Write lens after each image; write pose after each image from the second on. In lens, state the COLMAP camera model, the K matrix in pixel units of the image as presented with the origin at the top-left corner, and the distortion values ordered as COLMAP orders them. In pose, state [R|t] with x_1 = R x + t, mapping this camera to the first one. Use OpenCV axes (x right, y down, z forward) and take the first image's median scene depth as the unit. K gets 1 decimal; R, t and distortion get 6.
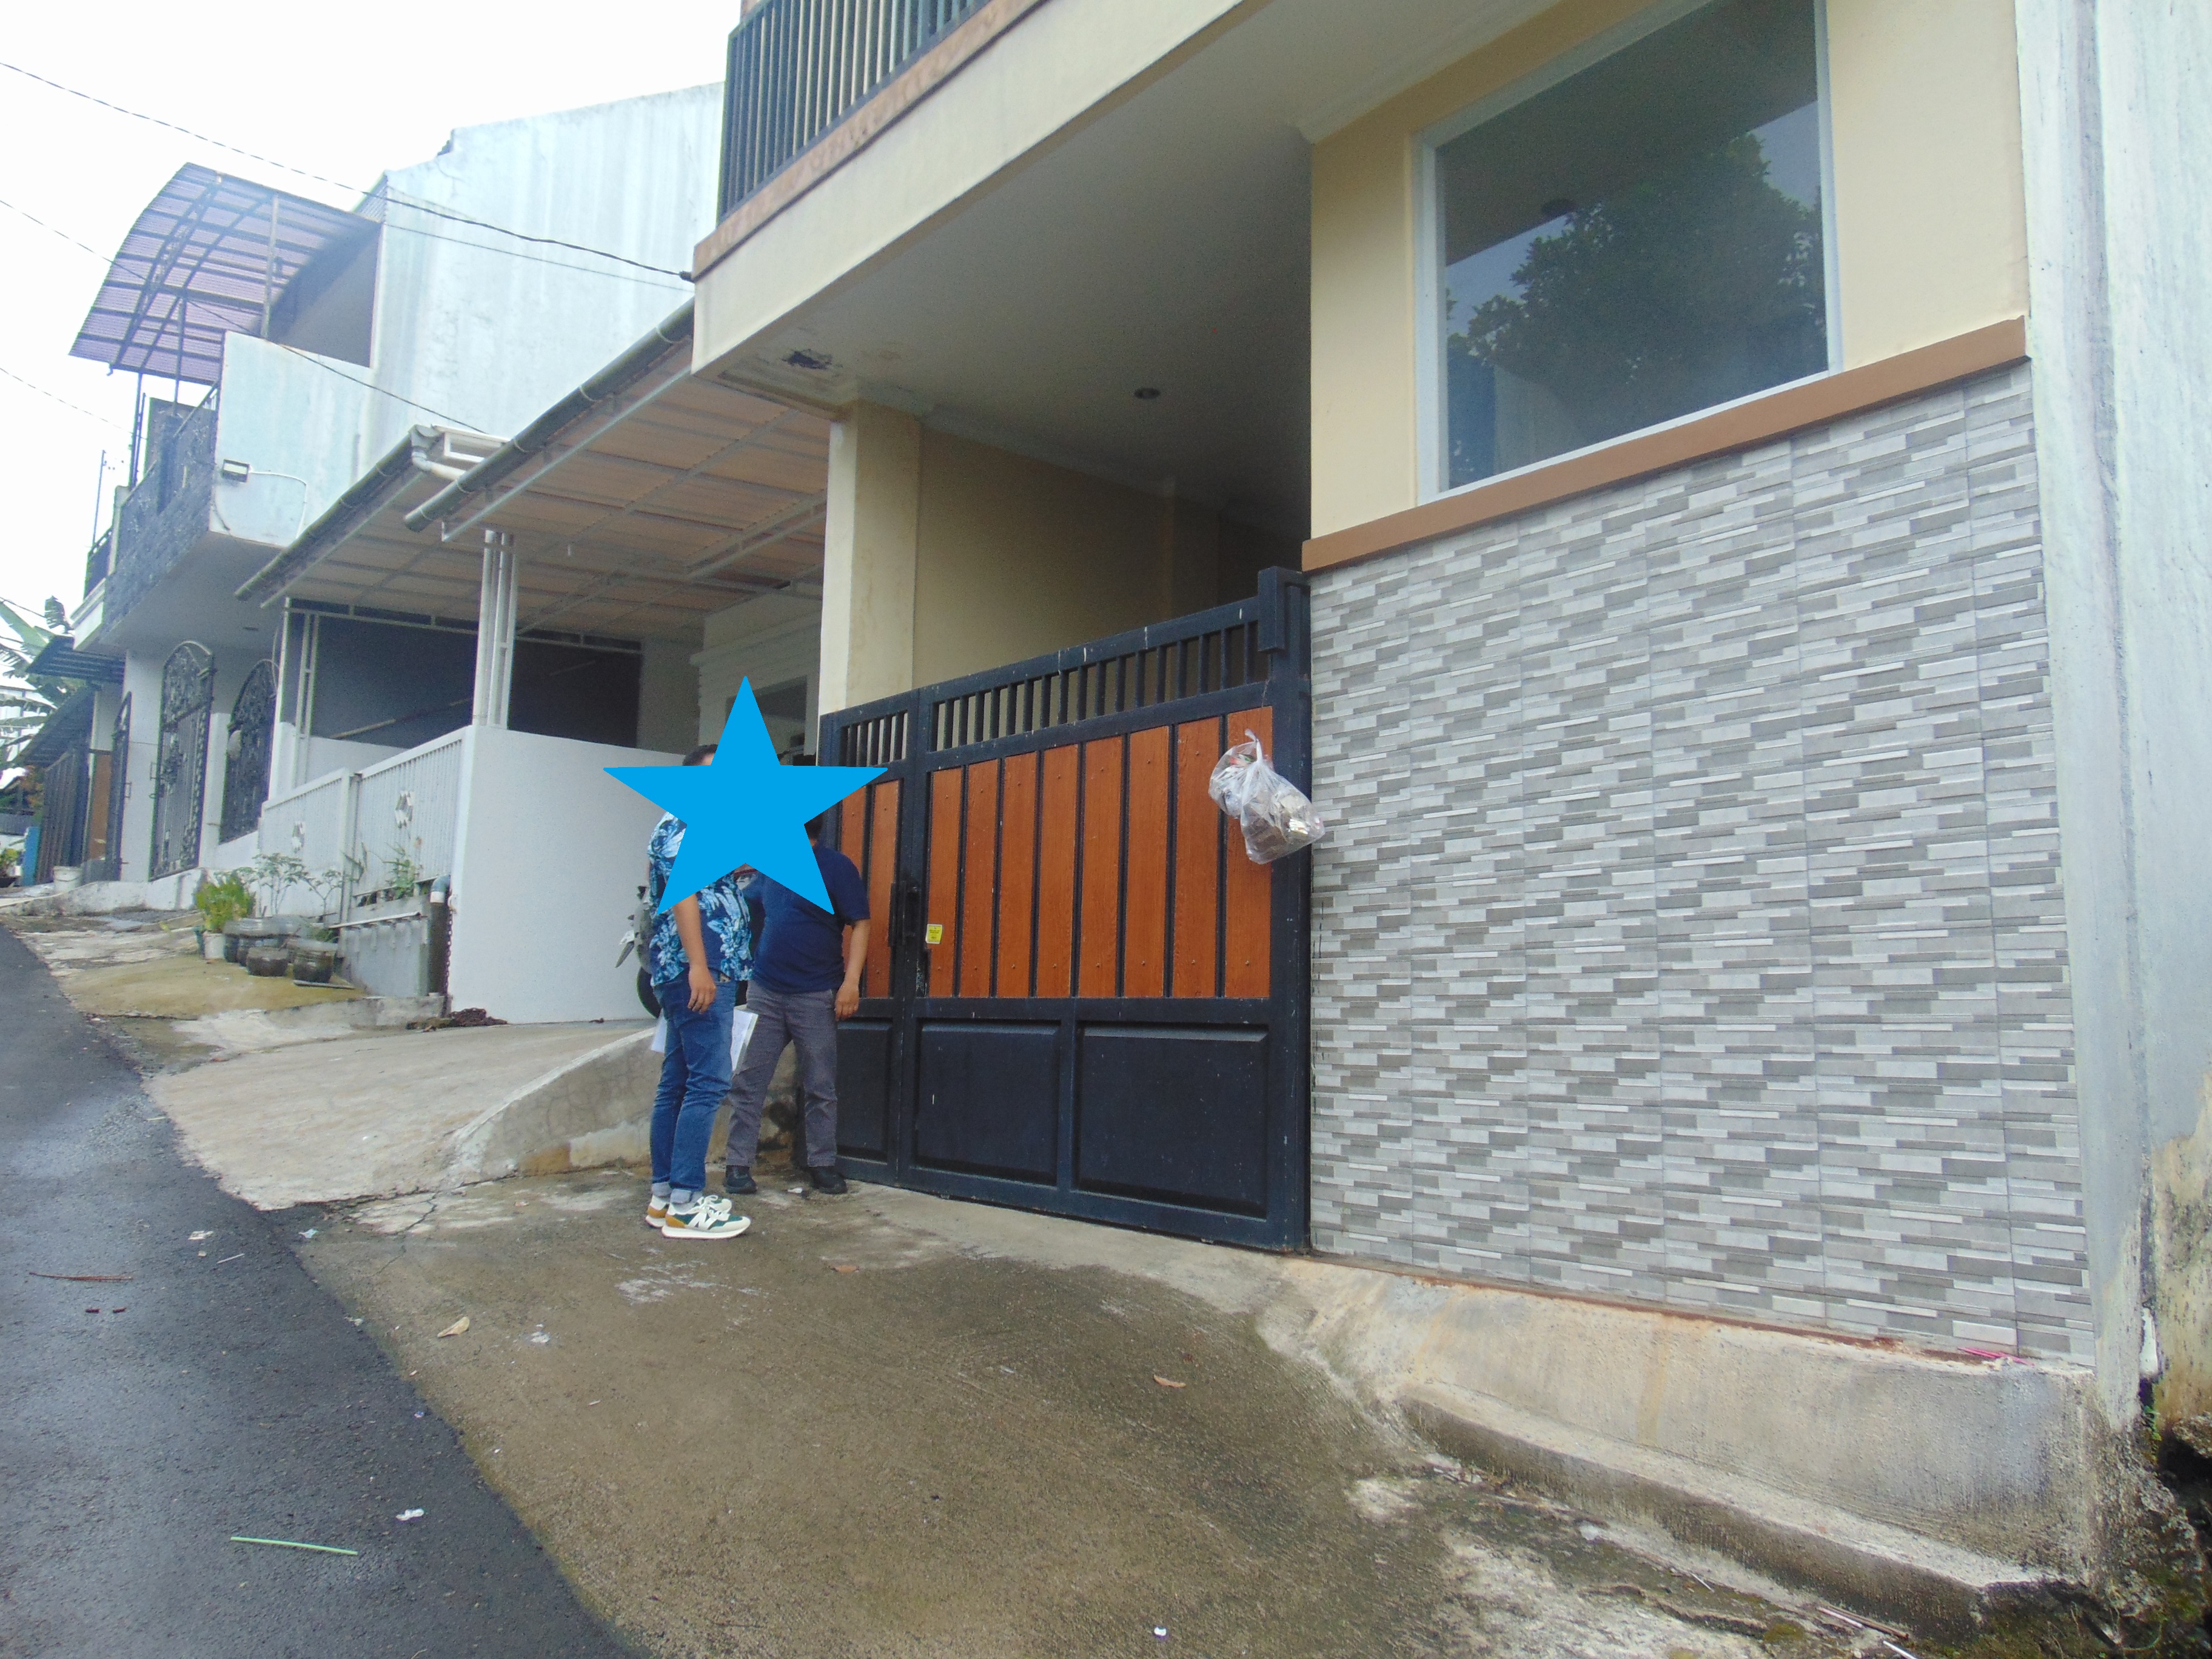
lens RADIAL K [[1696.9, 0, 1104.6], [0, 1696.9, 817.7], [0, 0, 1]] dist [0.002900, 0.040886]
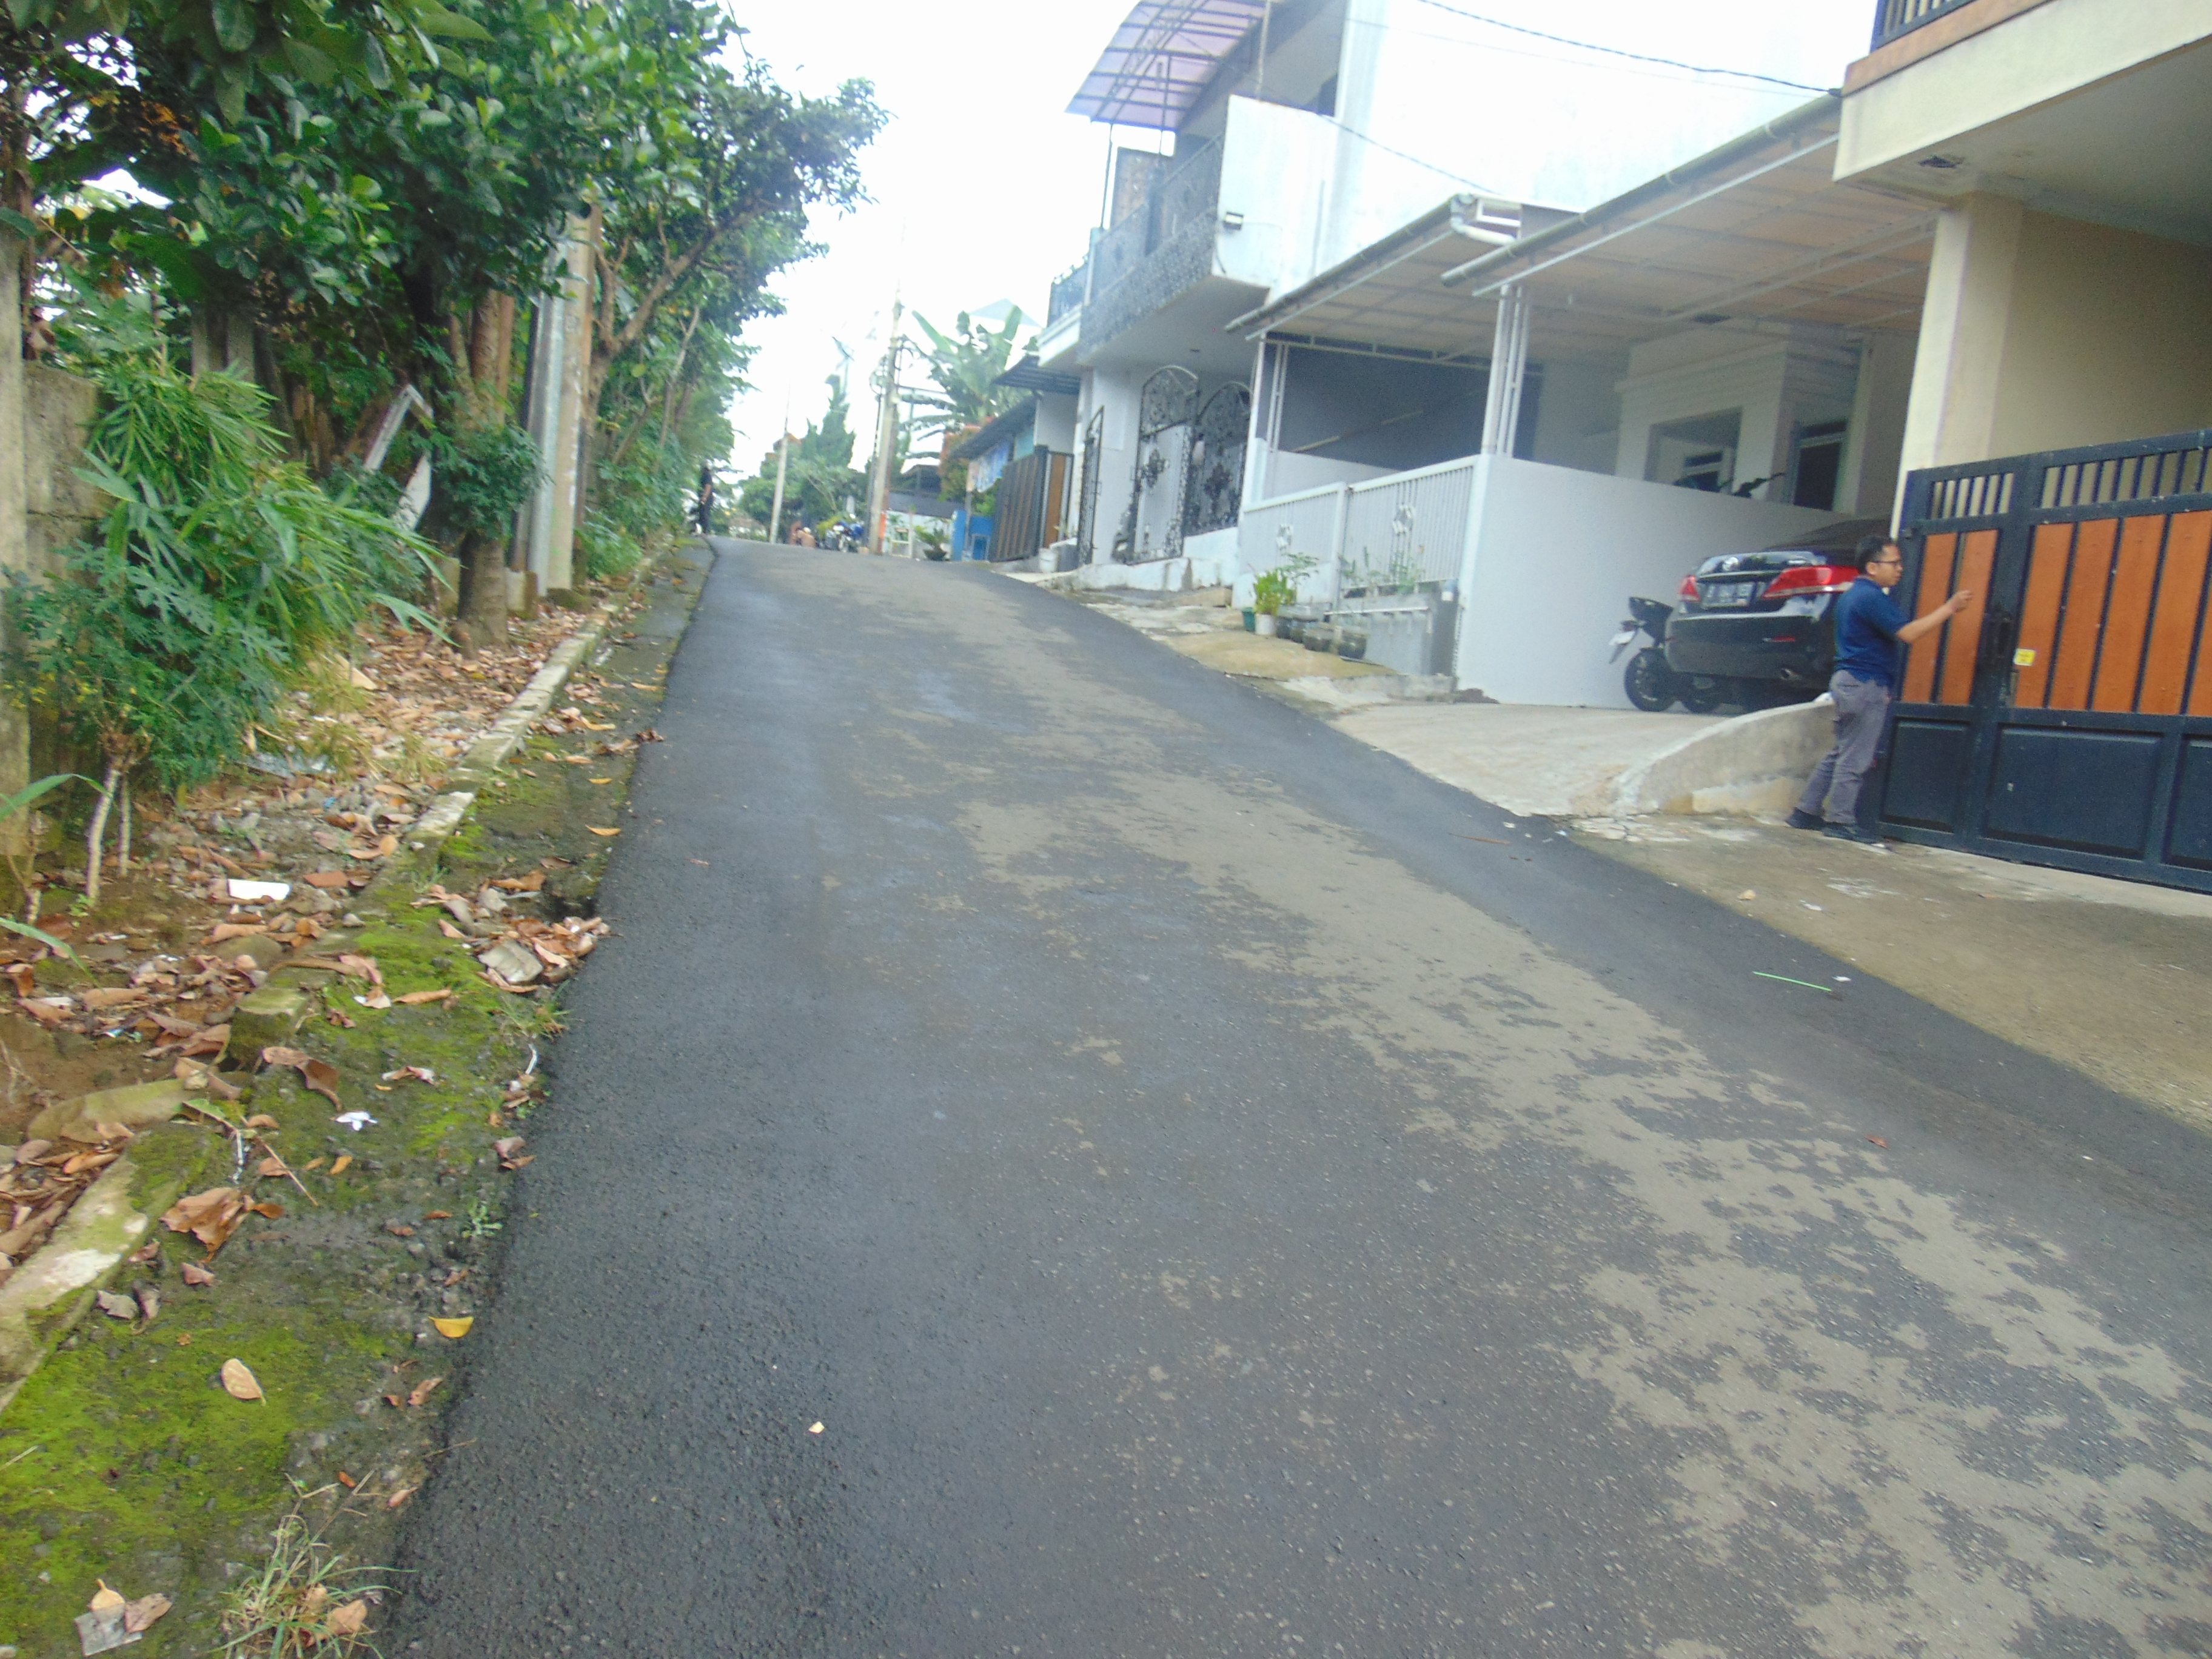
lens RADIAL K [[1696.9, 0, 1116.1], [0, 1696.9, 838.6], [0, 0, 1]] dist [0.002900, 0.040886]
pose [[0.921184, 0.104763, -0.374760, -0.130860], [-0.031954, 0.980190, 0.195465, -0.013956], [0.387813, -0.168085, 0.906283, -0.238852]]
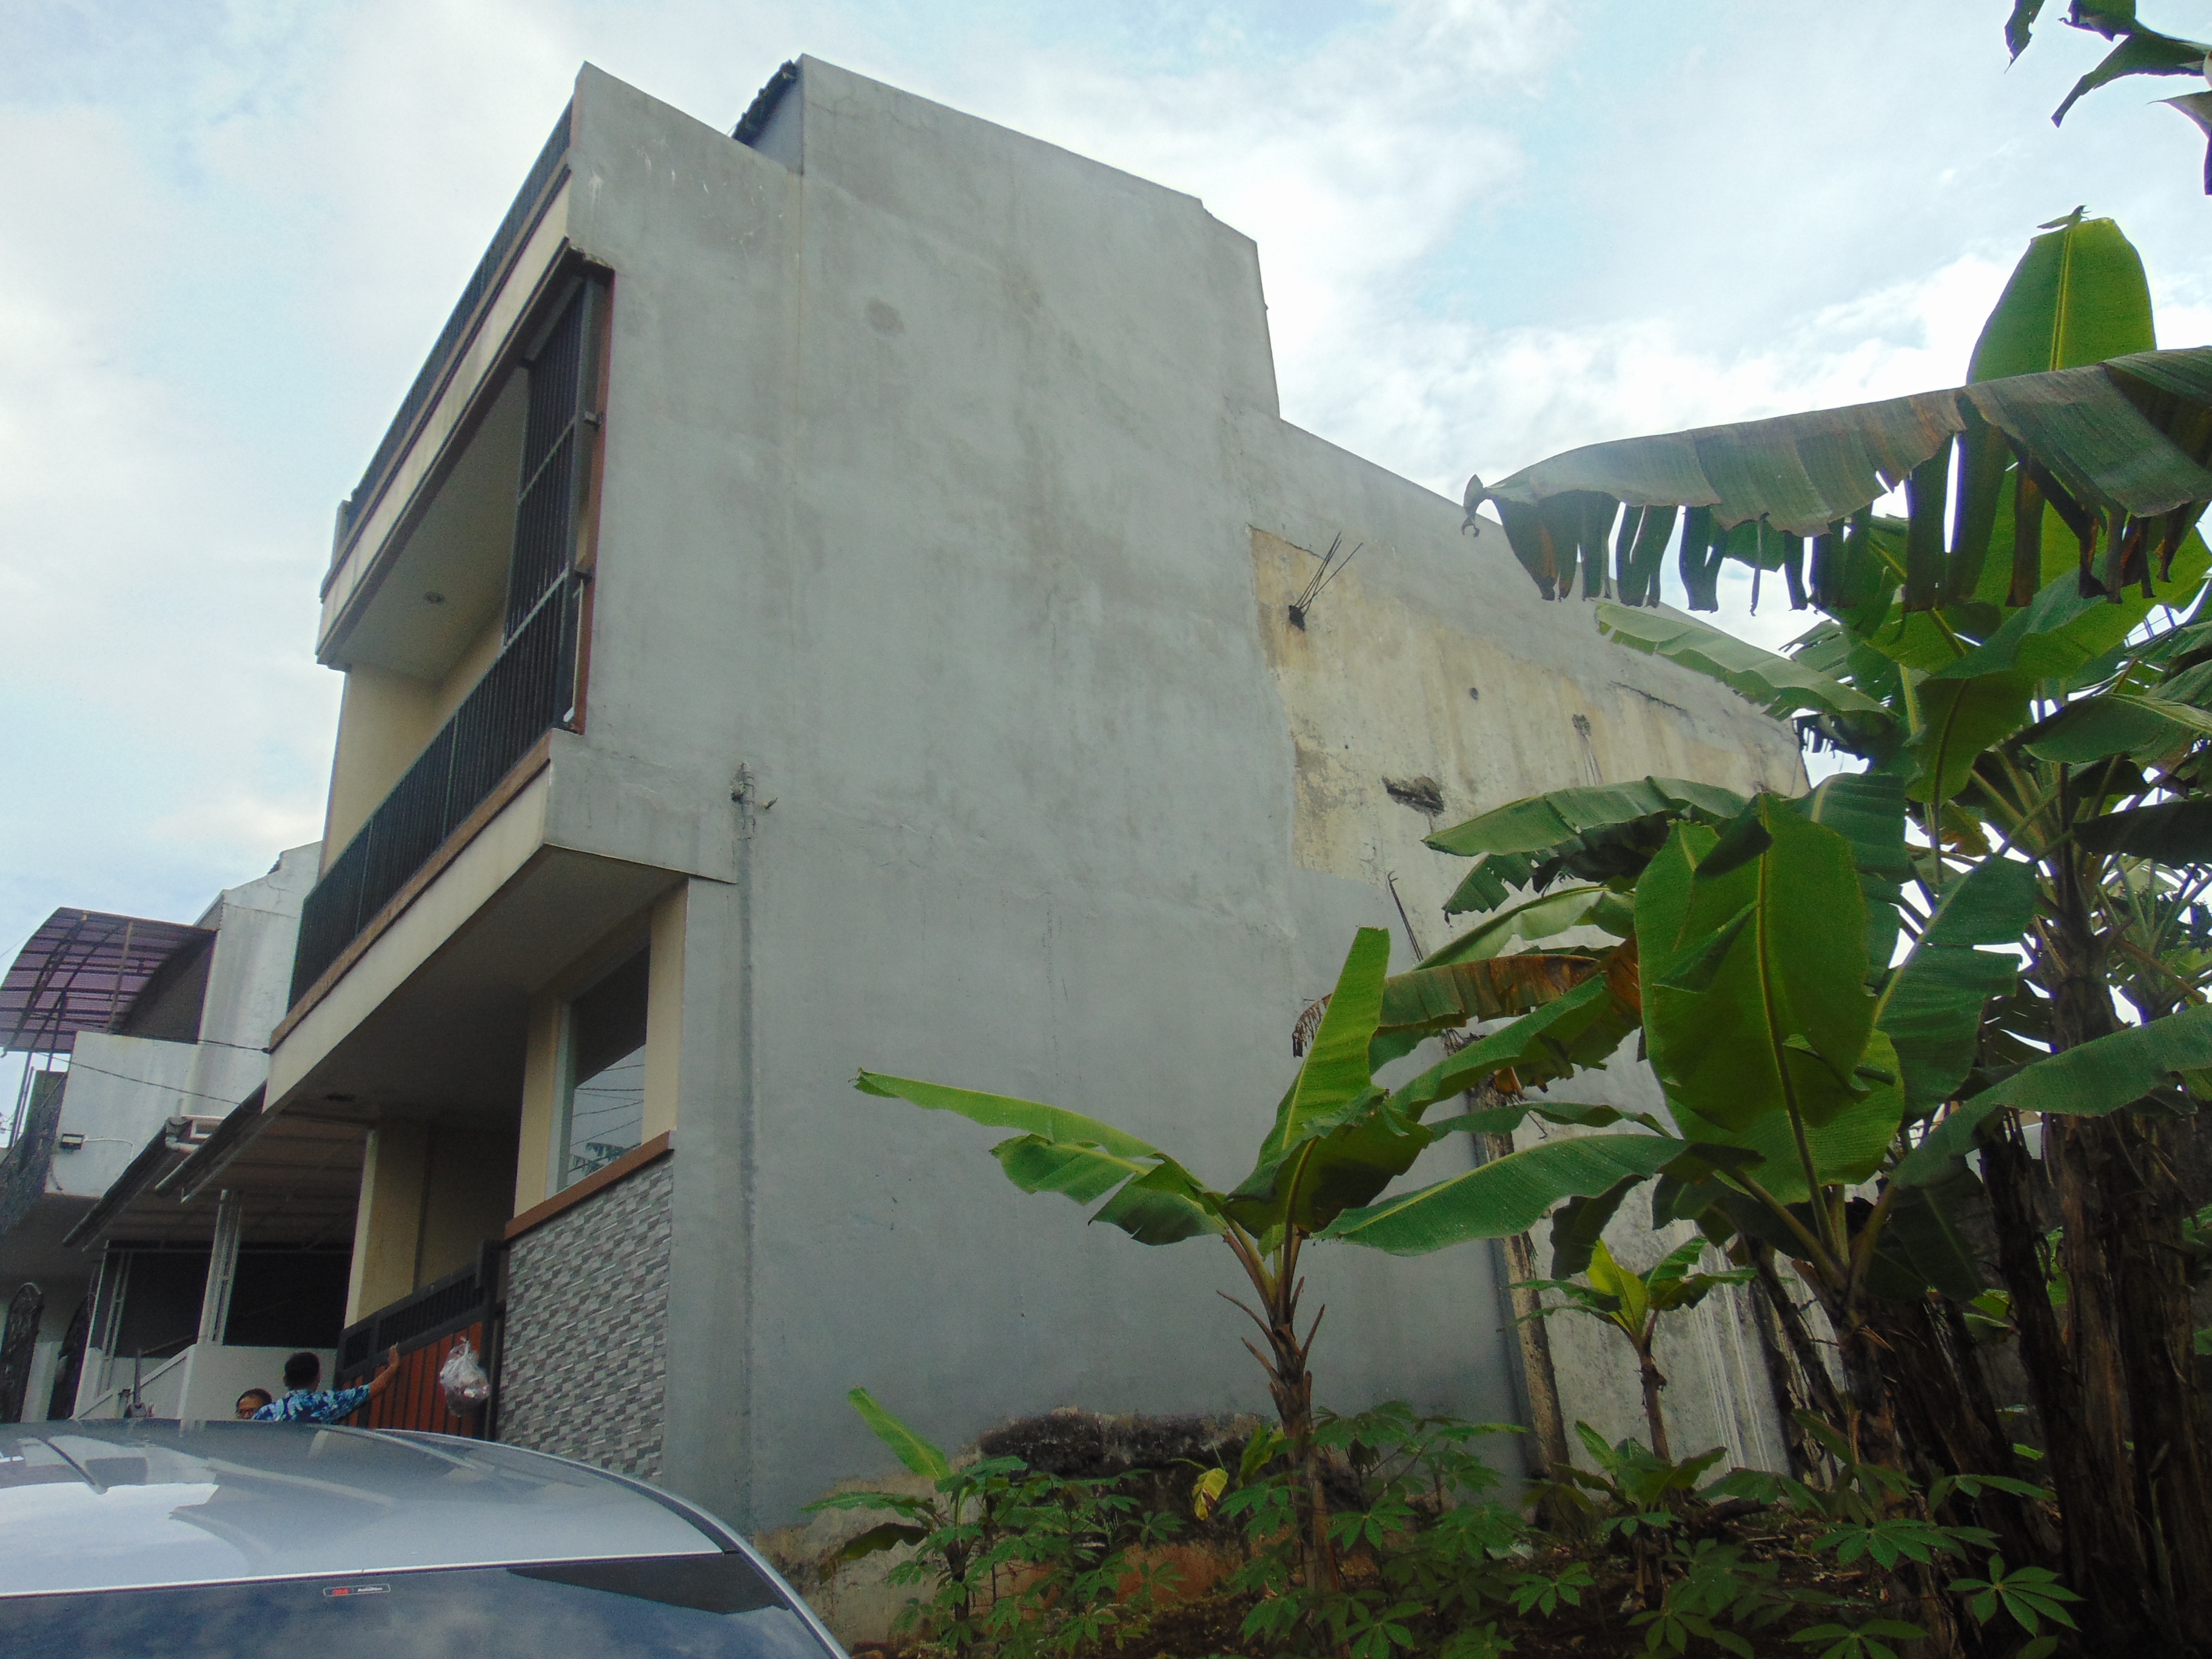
lens RADIAL K [[1696.9, 0, 1107.5], [0, 1696.9, 835.6], [0, 0, 1]] dist [0.002900, 0.040886]
pose [[0.996511, -0.080769, 0.021038, 0.327293], [0.083415, 0.955077, -0.284375, 0.004185], [0.002876, 0.285137, 0.958482, -0.363507]]
